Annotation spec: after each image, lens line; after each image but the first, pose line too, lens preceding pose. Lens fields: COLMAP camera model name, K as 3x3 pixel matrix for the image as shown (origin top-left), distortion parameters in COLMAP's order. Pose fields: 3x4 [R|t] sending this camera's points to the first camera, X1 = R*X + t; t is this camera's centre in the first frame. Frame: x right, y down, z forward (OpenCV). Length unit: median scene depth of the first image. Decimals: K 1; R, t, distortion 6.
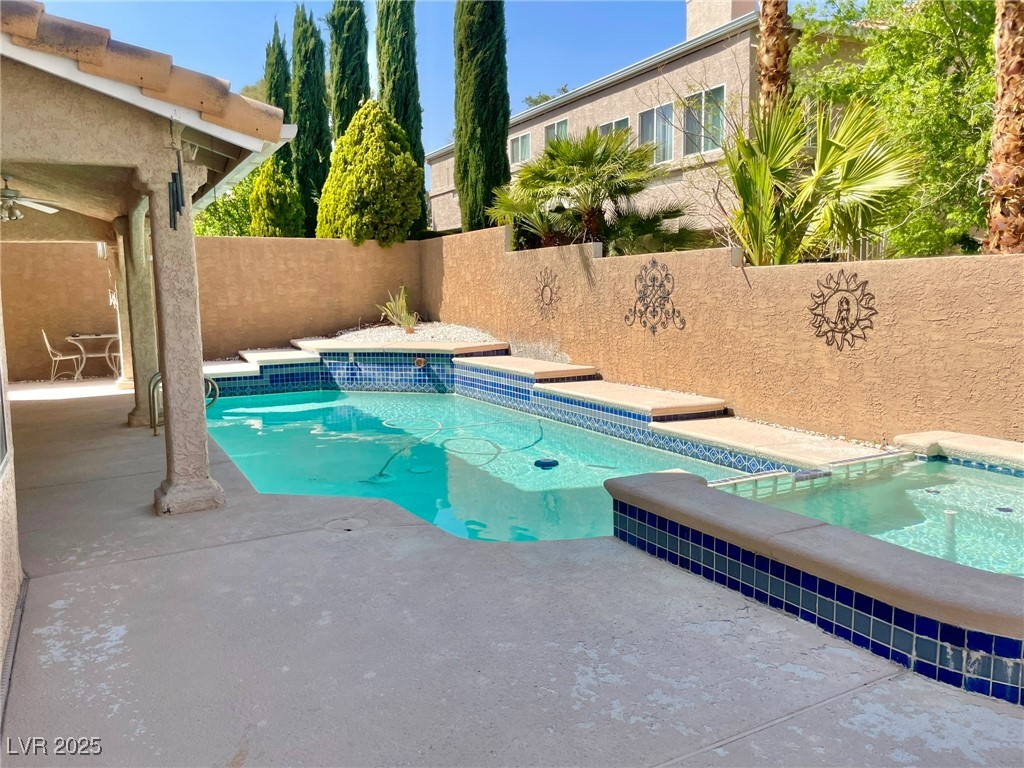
lens RADIAL K [[769.7, 0, 512.8], [0, 769.7, 382.4], [0, 0, 1]] dist [0.029167, -0.015803]
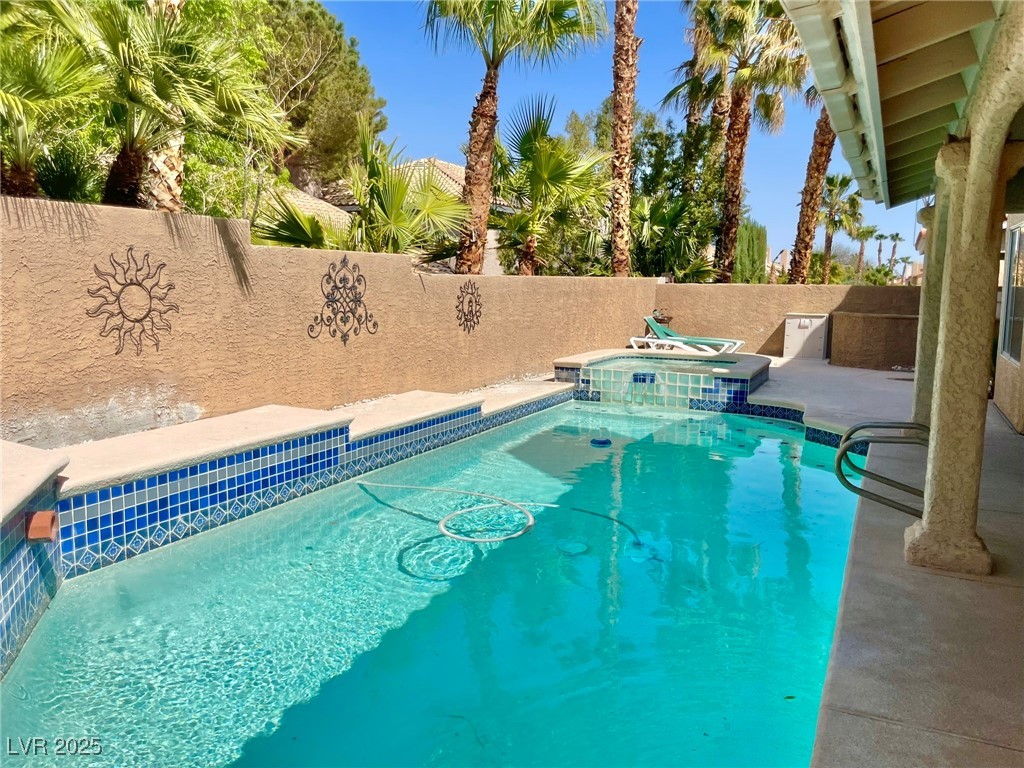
lens RADIAL K [[769.7, 0, 512.4], [0, 769.7, 384.9], [0, 0, 1]] dist [0.029167, -0.015803]
pose [[-0.594451, -0.091181, 0.798945, -0.633833], [0.099530, 0.977568, 0.185622, -0.161093], [-0.797948, 0.189862, -0.572041, 1.368051]]
